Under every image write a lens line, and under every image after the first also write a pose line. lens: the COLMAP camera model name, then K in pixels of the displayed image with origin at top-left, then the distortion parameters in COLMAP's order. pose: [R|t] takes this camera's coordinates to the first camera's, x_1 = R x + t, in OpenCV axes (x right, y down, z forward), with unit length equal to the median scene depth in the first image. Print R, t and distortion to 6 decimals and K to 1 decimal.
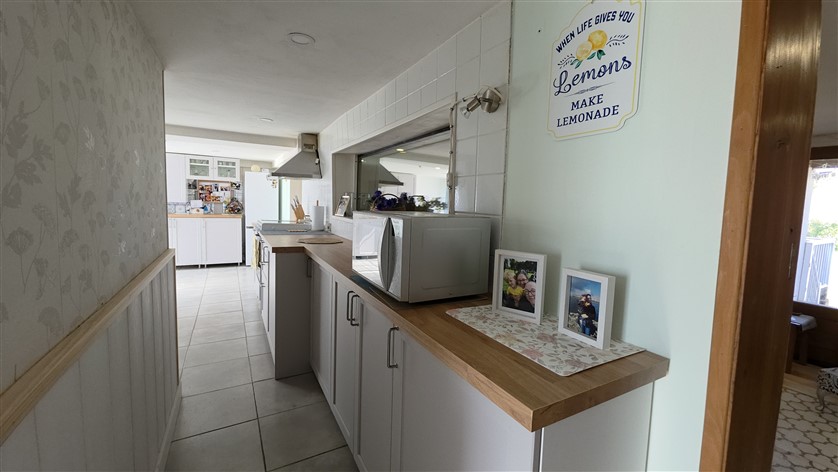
lens RADIAL K [[332.9, 0, 416.8], [0, 332.9, 232.3], [0, 0, 1]] dist [0.002904, -0.003117]
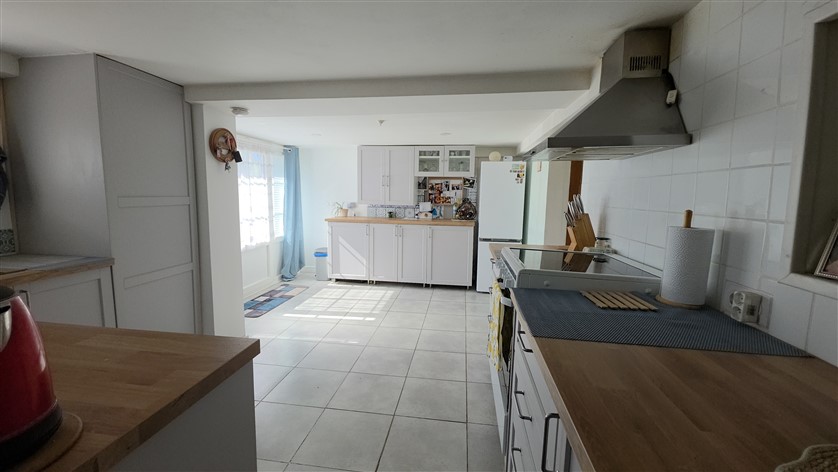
lens RADIAL K [[332.9, 0, 415.9], [0, 332.9, 234.5], [0, 0, 1]] dist [0.002904, -0.003117]
pose [[0.791496, 0.049902, -0.609134, -0.180761], [-0.039265, 0.998754, 0.030800, -0.042162], [0.609912, -0.000460, 0.792469, 0.343076]]
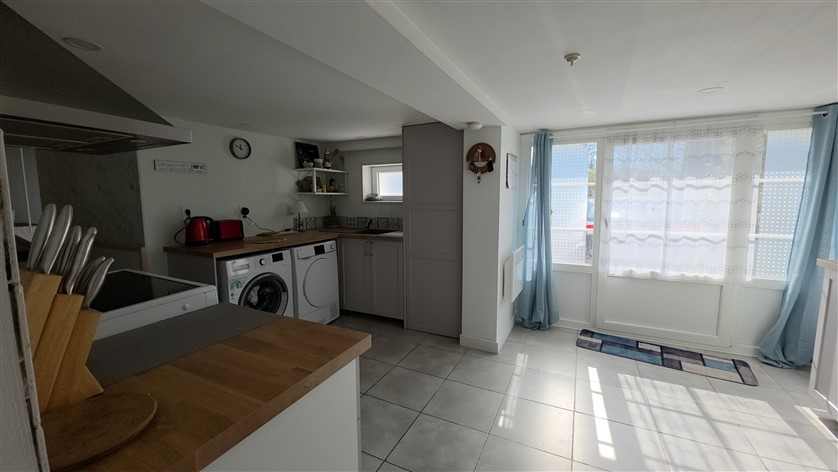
lens RADIAL K [[332.9, 0, 420.1], [0, 332.9, 231.6], [0, 0, 1]] dist [0.002904, -0.003117]
pose [[-0.826693, 0.032560, -0.561710, -0.297242], [-0.075727, 0.982802, 0.168419, -0.101893], [0.557534, 0.181767, -0.810010, 0.868653]]
